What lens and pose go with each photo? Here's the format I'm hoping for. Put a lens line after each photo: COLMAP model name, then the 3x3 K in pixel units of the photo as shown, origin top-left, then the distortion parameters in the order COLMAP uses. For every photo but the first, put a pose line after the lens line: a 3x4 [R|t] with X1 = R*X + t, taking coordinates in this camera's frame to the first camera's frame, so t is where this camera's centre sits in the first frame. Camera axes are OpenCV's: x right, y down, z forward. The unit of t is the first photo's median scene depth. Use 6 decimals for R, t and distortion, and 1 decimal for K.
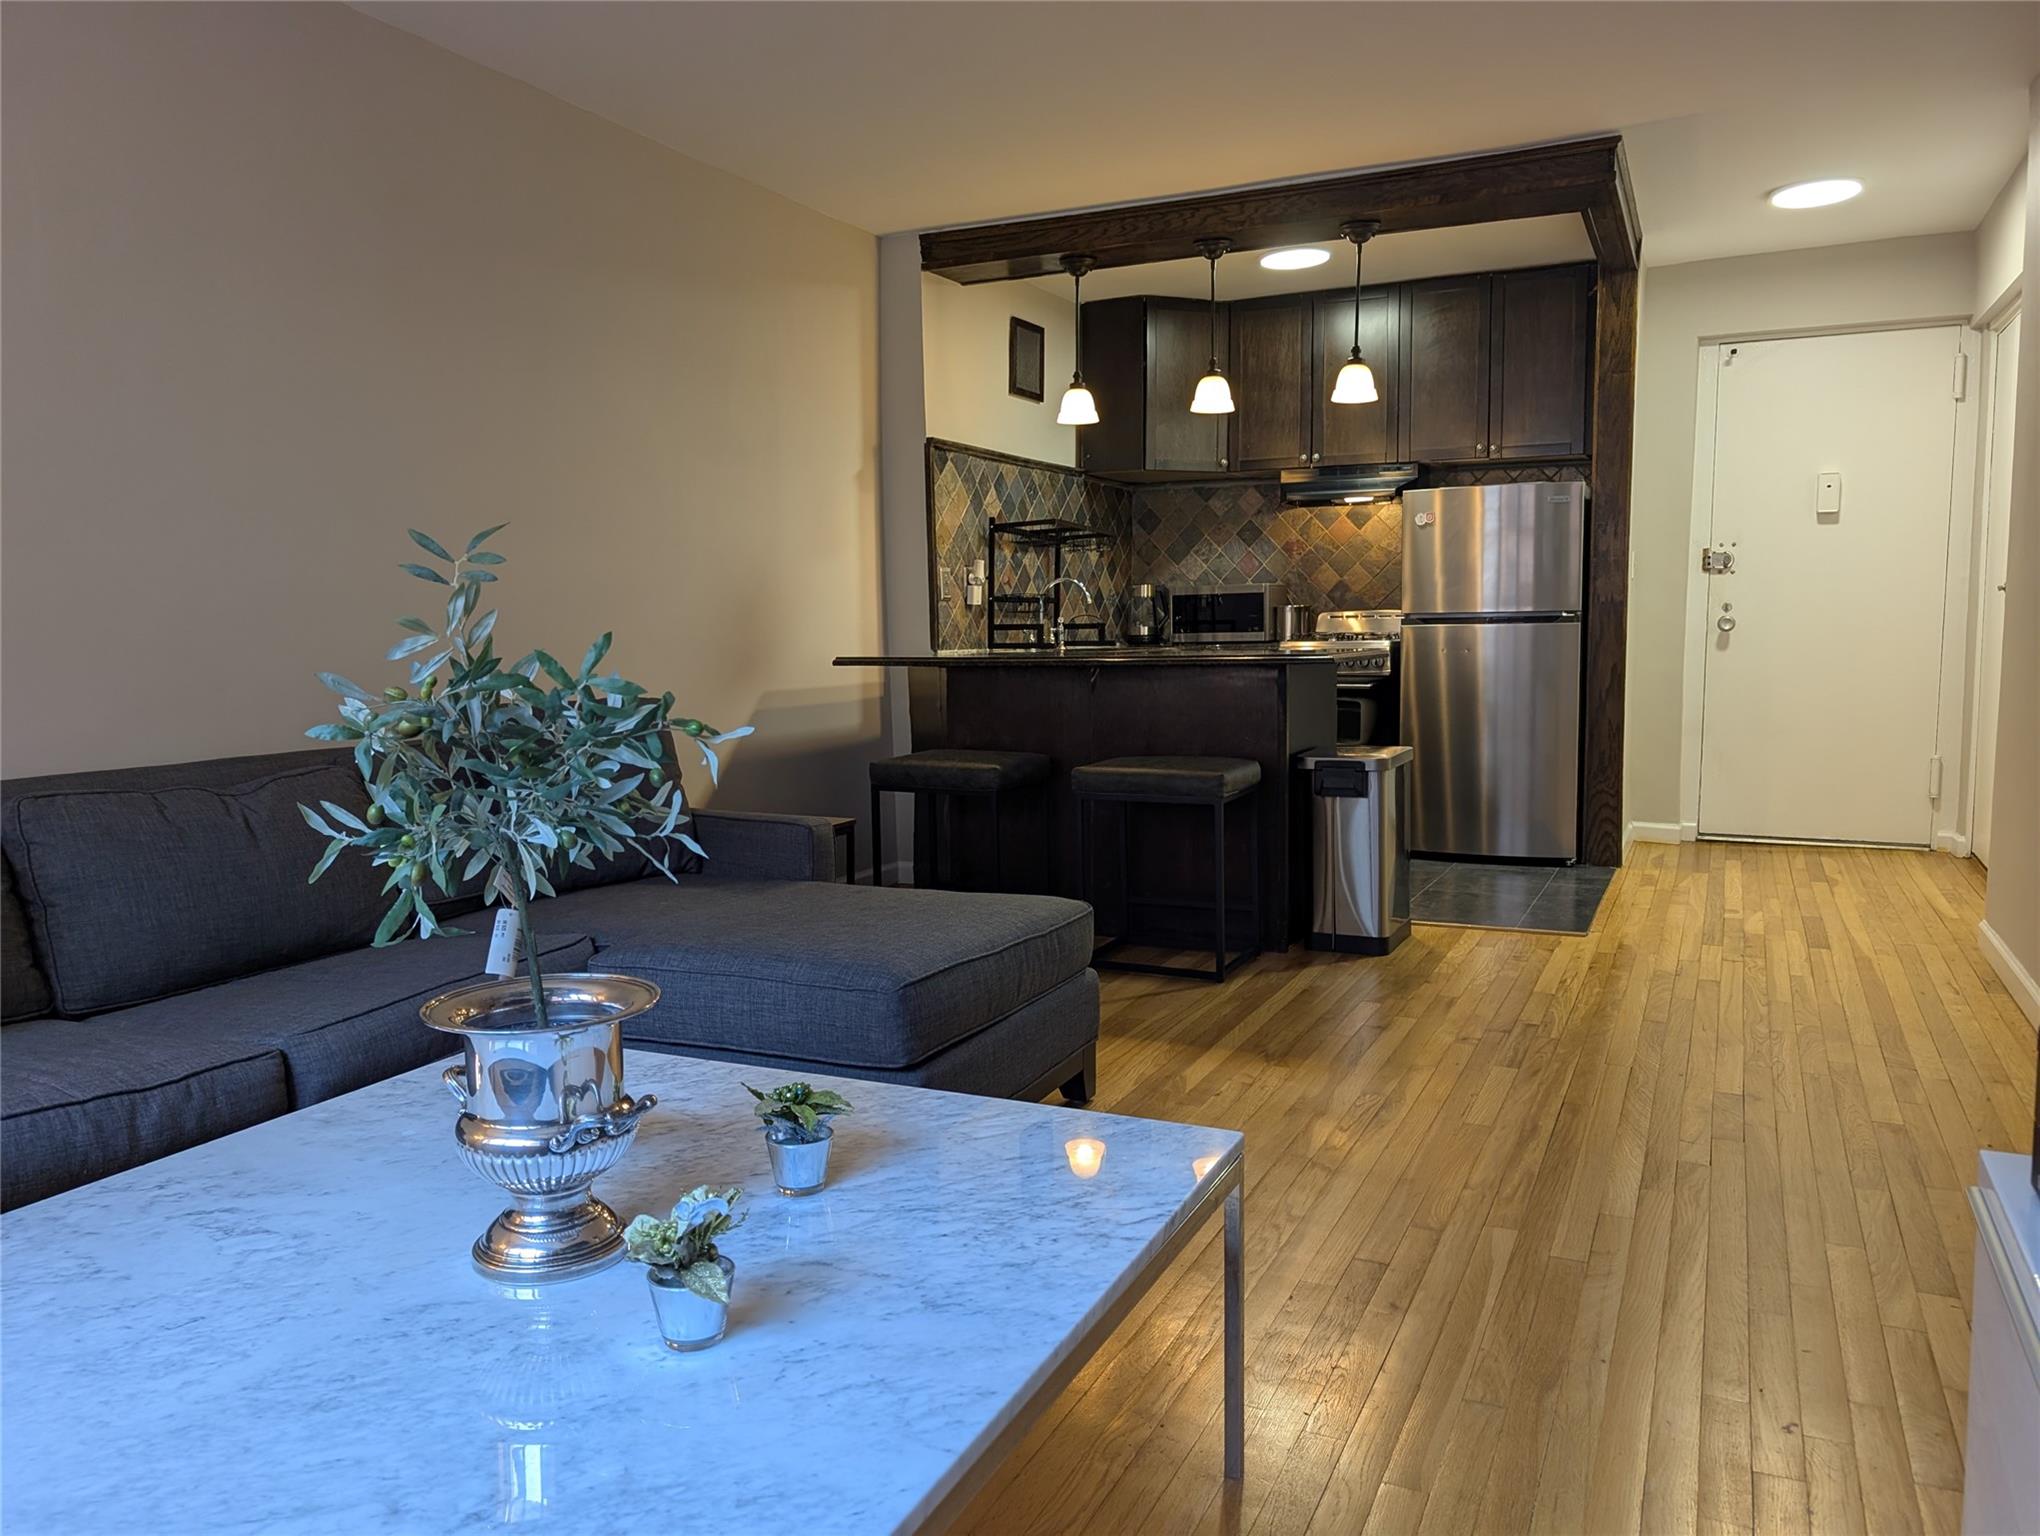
lens RADIAL K [[1473.7, 0, 1002.9], [0, 1473.7, 774.7], [0, 0, 1]] dist [0.009332, -0.002690]
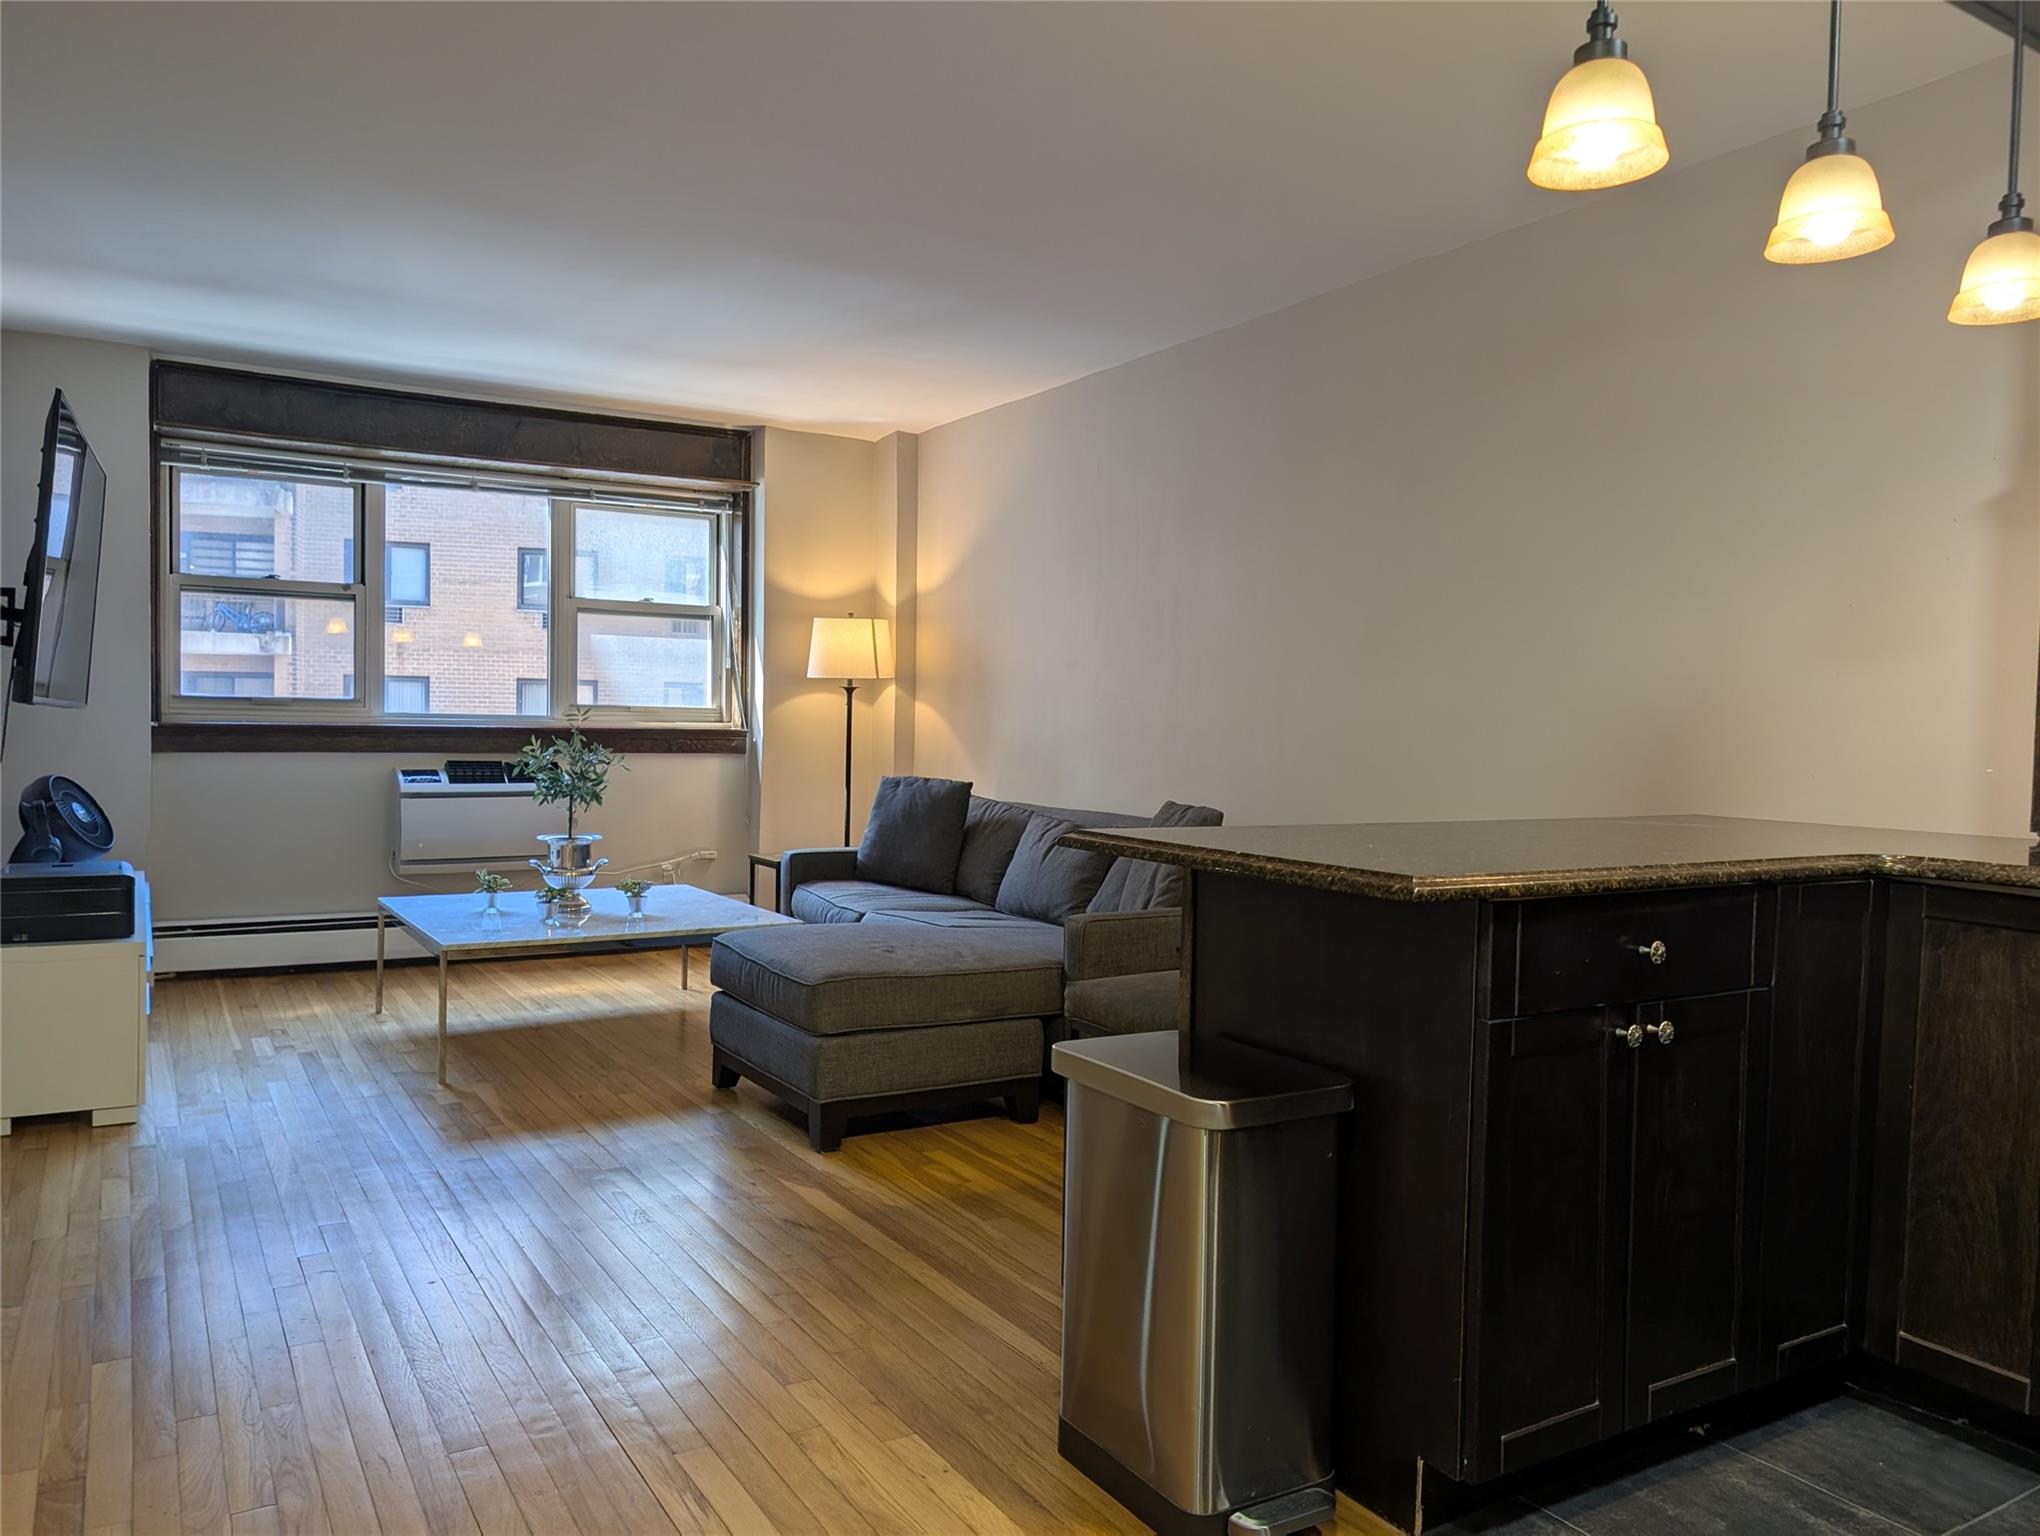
lens RADIAL K [[1467.3, 0, 1019.4], [0, 1467.3, 768.2], [0, 0, 1]] dist [0.014282, -0.007770]
pose [[-0.540435, 0.031187, -0.840808, 1.580112], [-0.096626, 0.990401, 0.098843, -0.355860], [0.835819, 0.134663, -0.532233, 2.853640]]
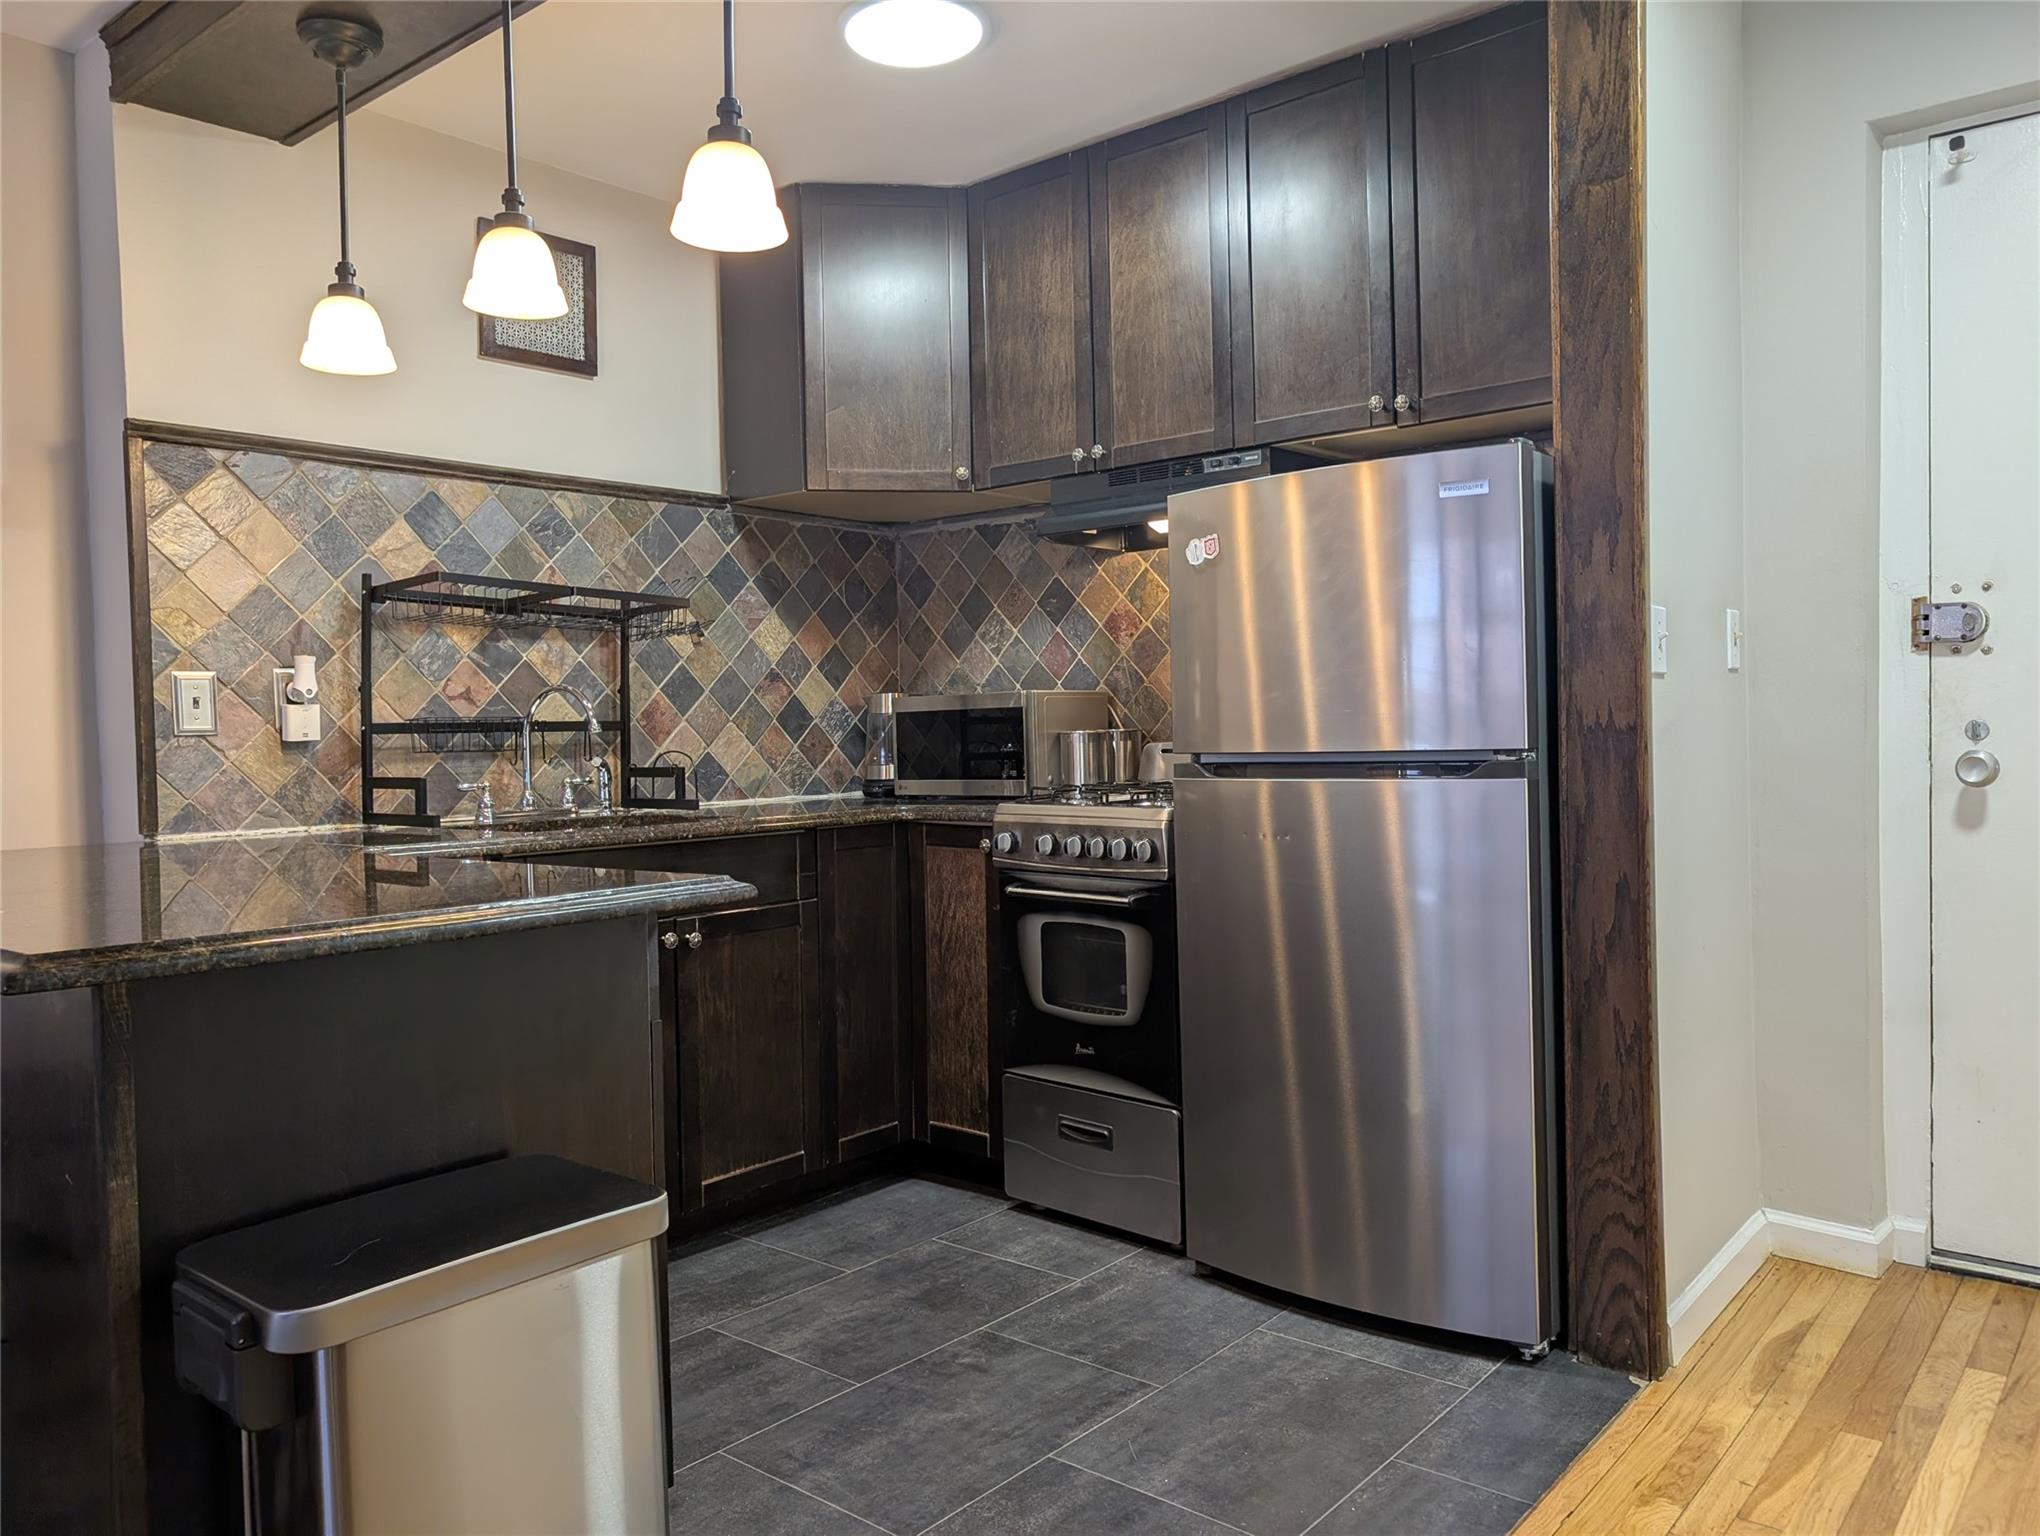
lens RADIAL K [[1470.6, 0, 1026.5], [0, 1470.6, 757.5], [0, 0, 1]] dist [0.016275, -0.007066]
pose [[0.970920, -0.004410, -0.239364, 1.070444], [-0.014592, 0.996881, -0.077555, -0.224359], [0.238960, 0.078792, 0.967827, 1.703538]]
